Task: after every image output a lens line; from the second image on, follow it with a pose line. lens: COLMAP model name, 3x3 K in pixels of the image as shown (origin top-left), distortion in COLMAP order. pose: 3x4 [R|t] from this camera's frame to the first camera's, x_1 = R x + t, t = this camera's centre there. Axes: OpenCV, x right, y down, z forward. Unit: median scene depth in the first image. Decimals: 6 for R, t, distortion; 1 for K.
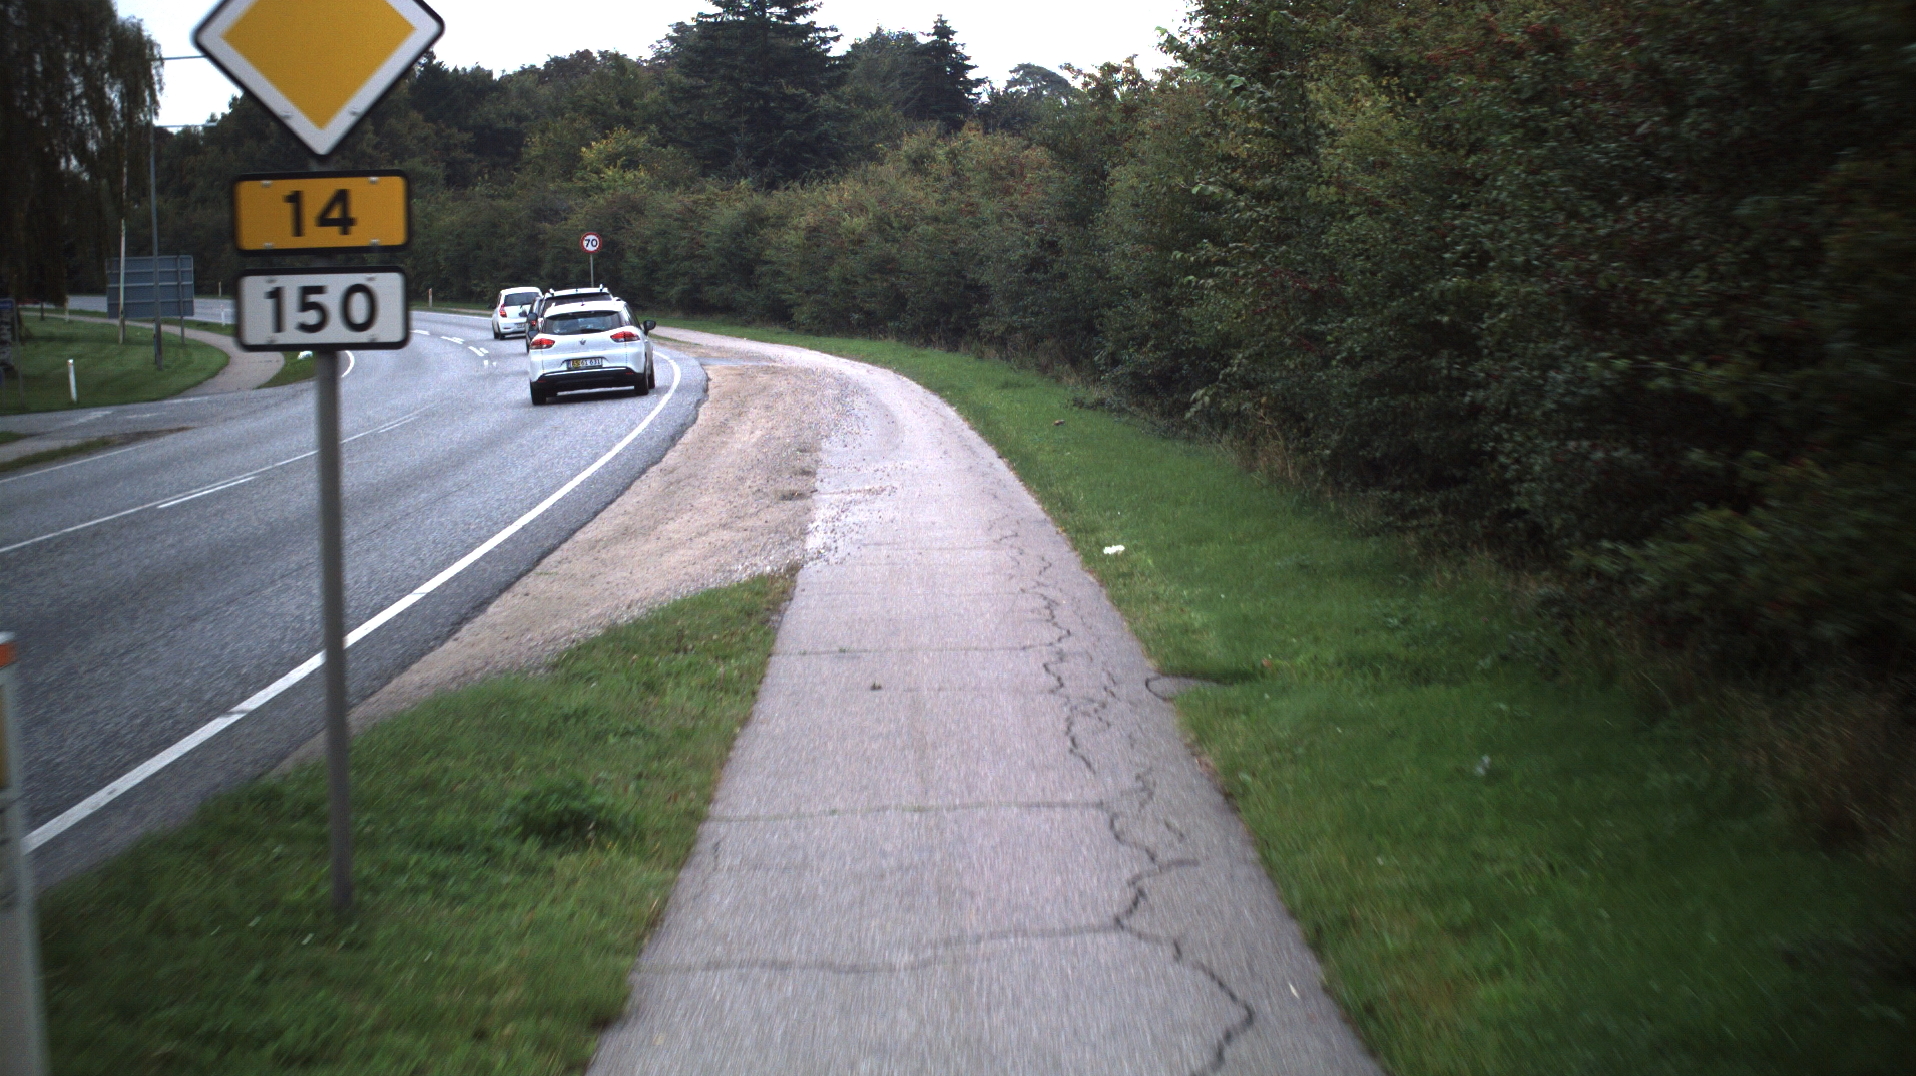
lens RADIAL K [[3076.0, 0, 958.0], [0, 3076.0, 538.0], [0, 0, 1]] dist [-0.259365, 0.208226]
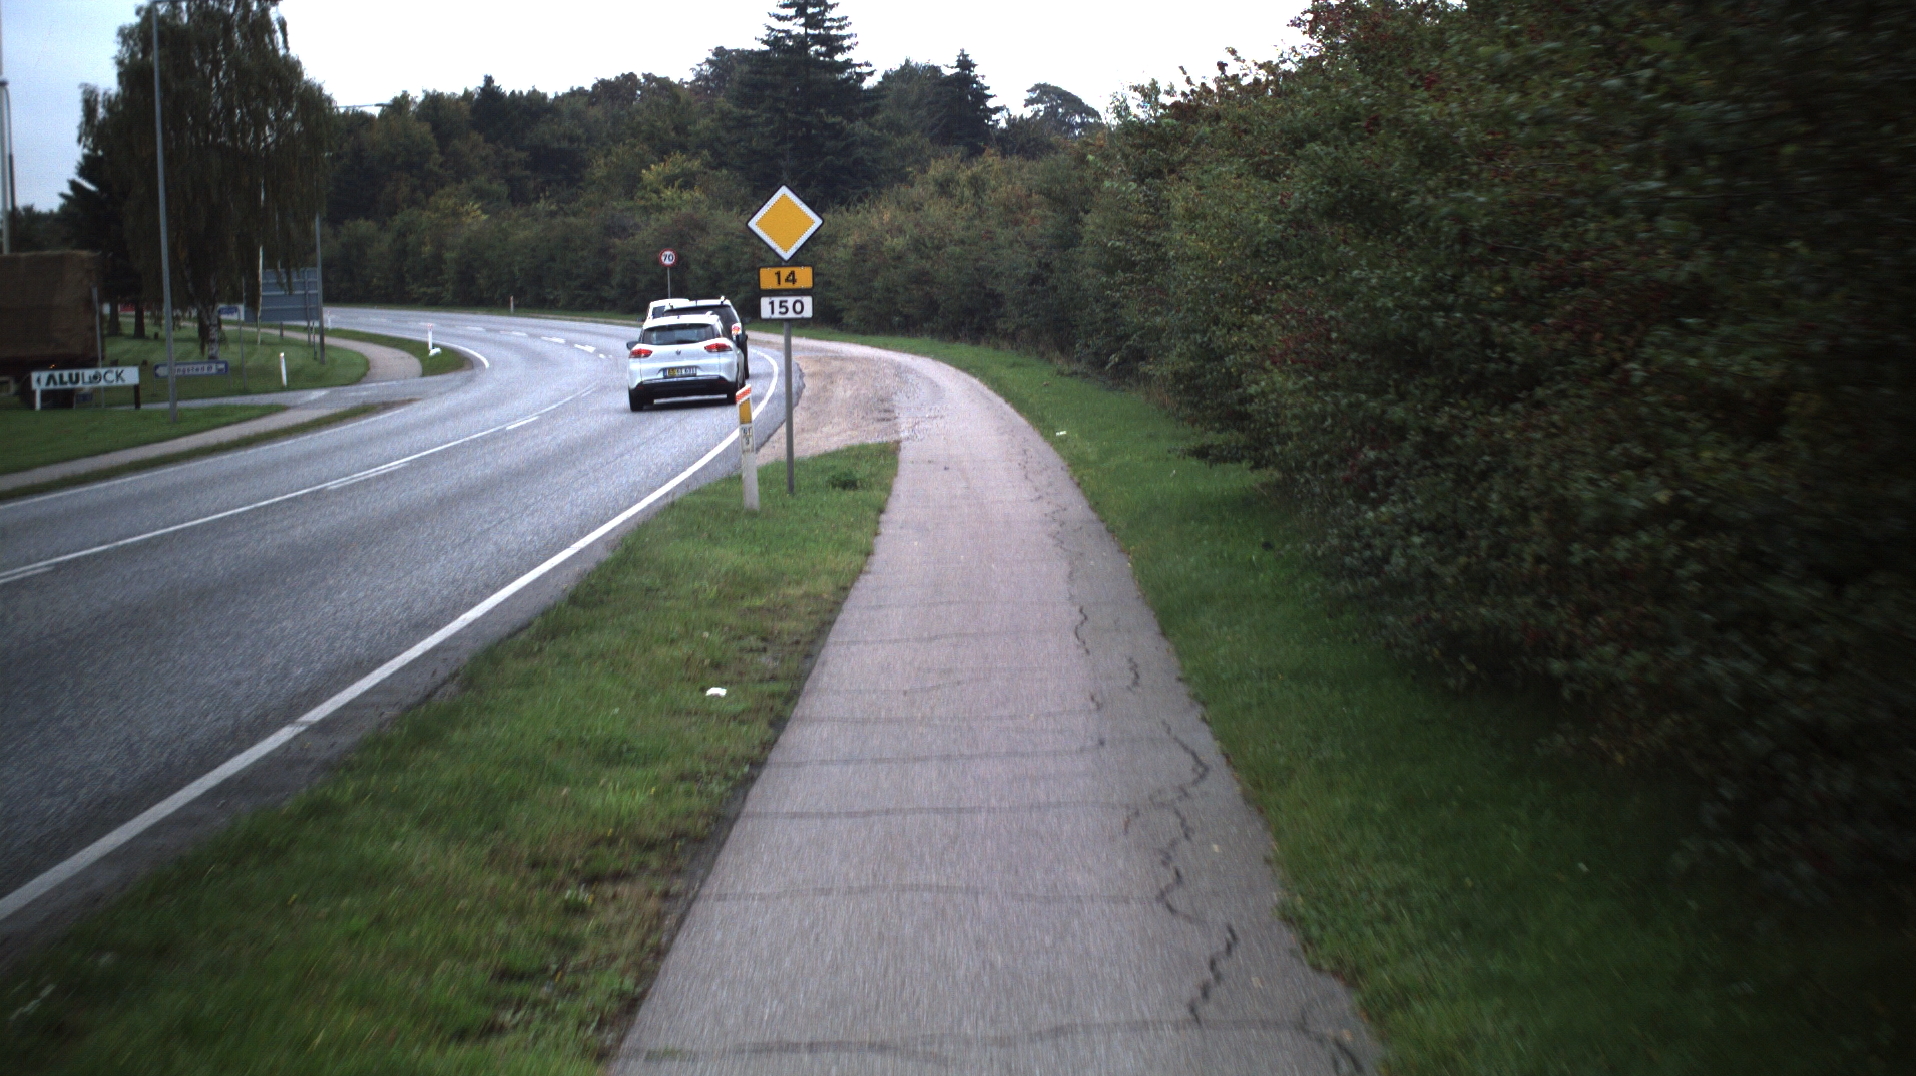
lens RADIAL K [[3076.0, 0, 958.0], [0, 3076.0, 538.0], [0, 0, 1]] dist [-0.259365, 0.208226]
pose [[0.999971, -0.002761, -0.007046, -0.000251], [0.002748, 0.999995, -0.001785, 0.020991], [0.007051, 0.001765, 0.999974, -0.269989]]
